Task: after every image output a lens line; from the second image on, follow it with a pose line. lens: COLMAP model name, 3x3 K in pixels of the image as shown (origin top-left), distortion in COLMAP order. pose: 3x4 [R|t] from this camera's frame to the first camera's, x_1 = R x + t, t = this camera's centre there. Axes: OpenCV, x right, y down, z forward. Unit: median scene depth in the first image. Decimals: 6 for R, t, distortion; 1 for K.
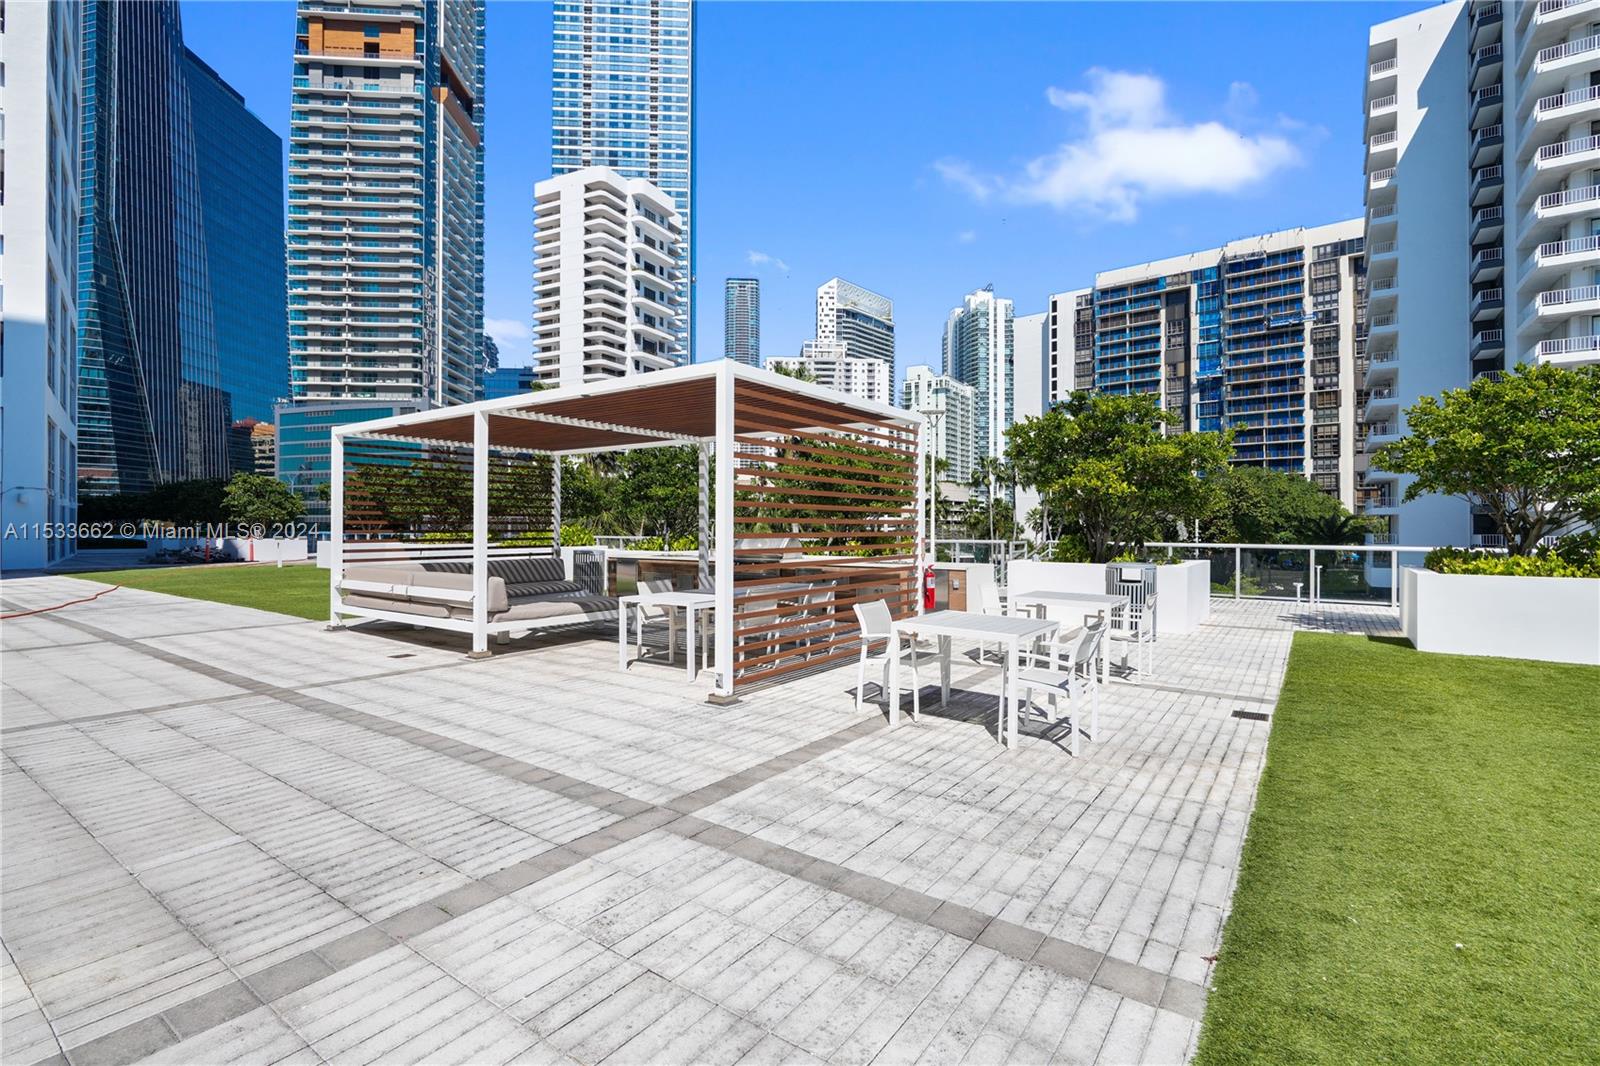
lens RADIAL K [[728.9, 0, 800.0], [0, 728.9, 533.0], [0, 0, 1]] dist [-0.021709, -0.000217]
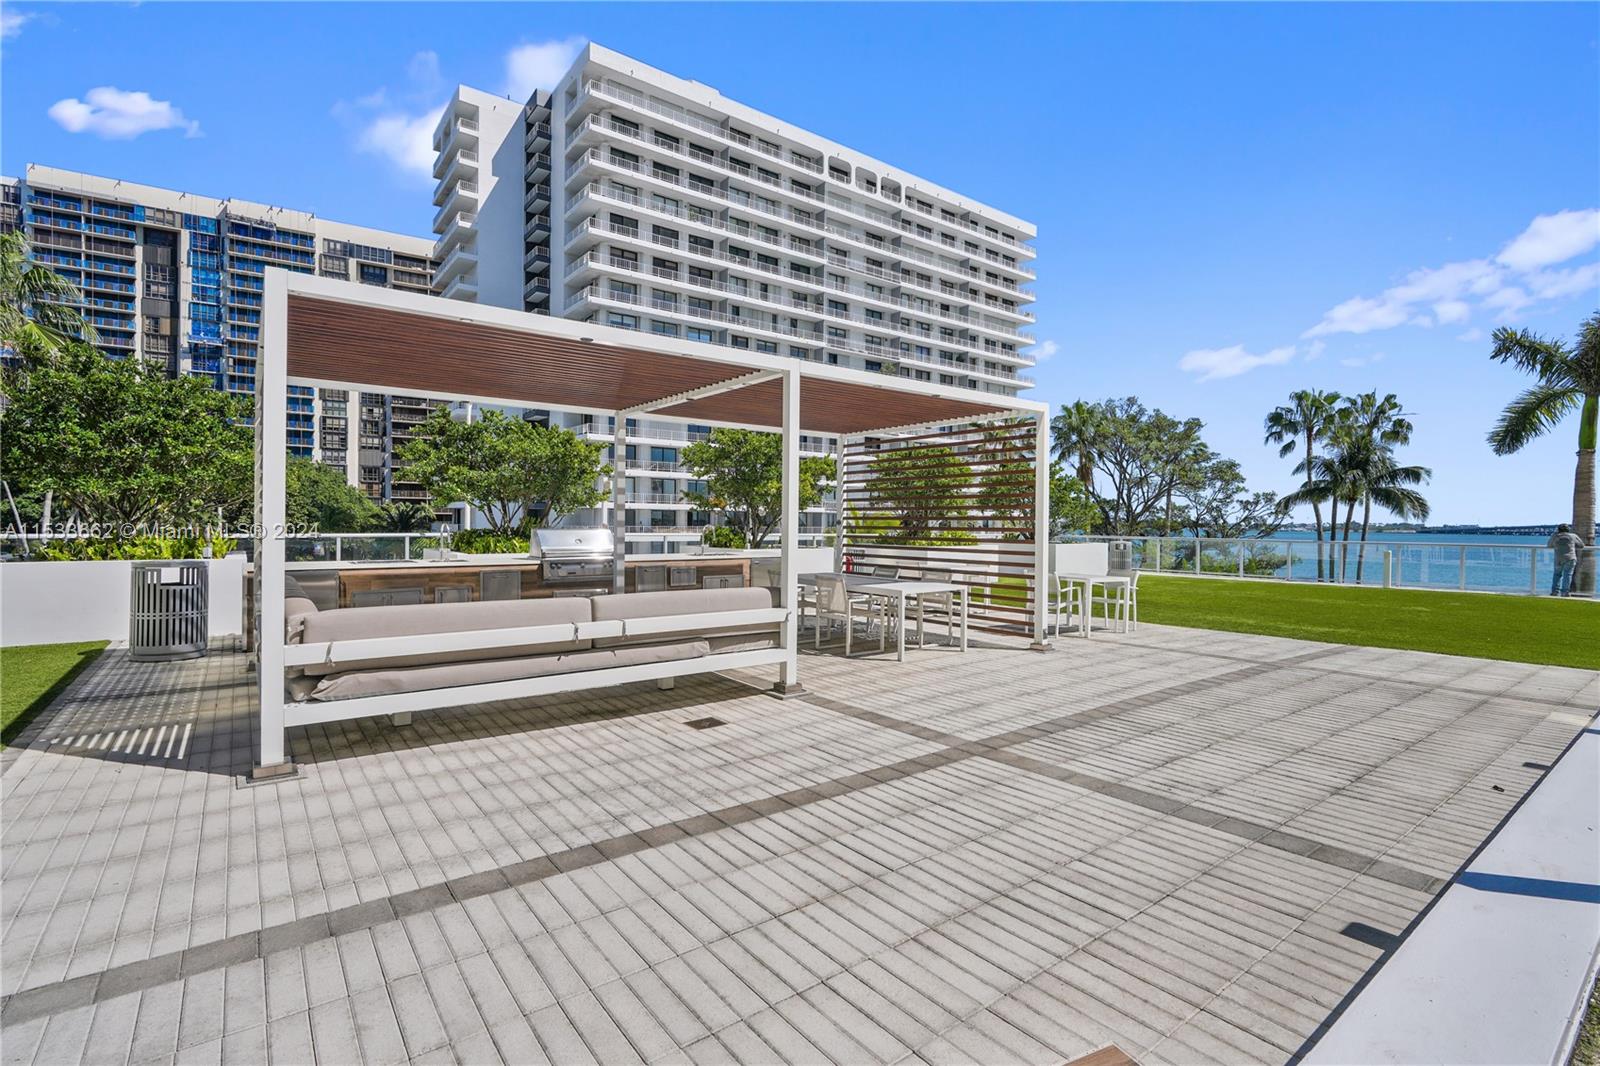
lens RADIAL K [[743.8, 0, 800.0], [0, 743.8, 533.0], [0, 0, 1]] dist [0.000522, 0.000038]
pose [[0.293090, -0.012565, 0.956002, -0.090298], [-0.001482, 0.999906, 0.013596, -0.000613], [-0.956084, -0.005402, 0.293044, 0.053187]]
